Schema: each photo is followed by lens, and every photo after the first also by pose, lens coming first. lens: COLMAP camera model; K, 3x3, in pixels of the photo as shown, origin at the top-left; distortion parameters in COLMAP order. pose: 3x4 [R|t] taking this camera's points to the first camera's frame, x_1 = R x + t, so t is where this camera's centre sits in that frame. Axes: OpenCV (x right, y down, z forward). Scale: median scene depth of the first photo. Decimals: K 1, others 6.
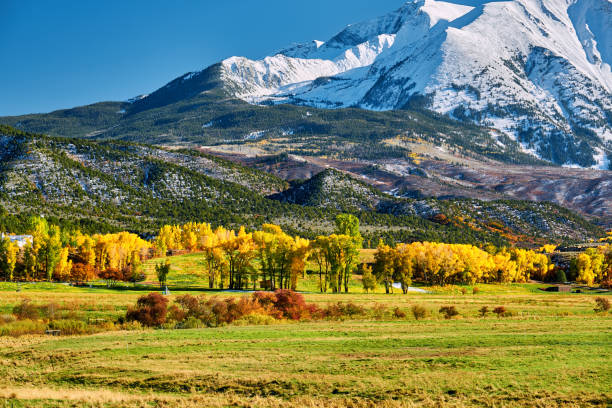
lens RADIAL K [[2004.8, 0, 296.3], [0, 2004.8, 205.3], [0, 0, 1]] dist [0.147996, 0.338293]
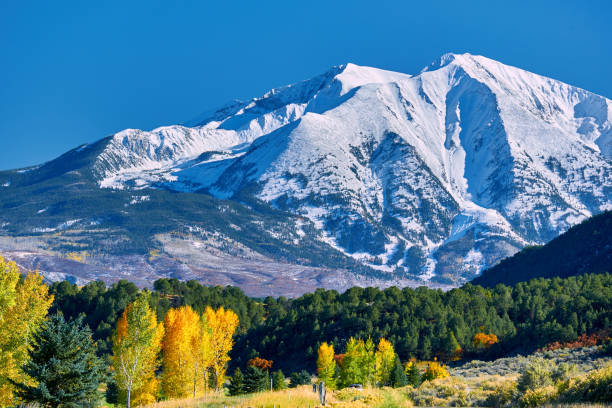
lens RADIAL K [[3334.6, 0, 306.0], [0, 3334.6, 204.0], [0, 0, 1]] dist [0.415973, 8.671411]
pose [[0.992877, 0.020312, -0.117403, 0.299939], [-0.020380, 0.999792, 0.000623, -0.044413], [0.117391, 0.001774, 0.993084, -0.790673]]
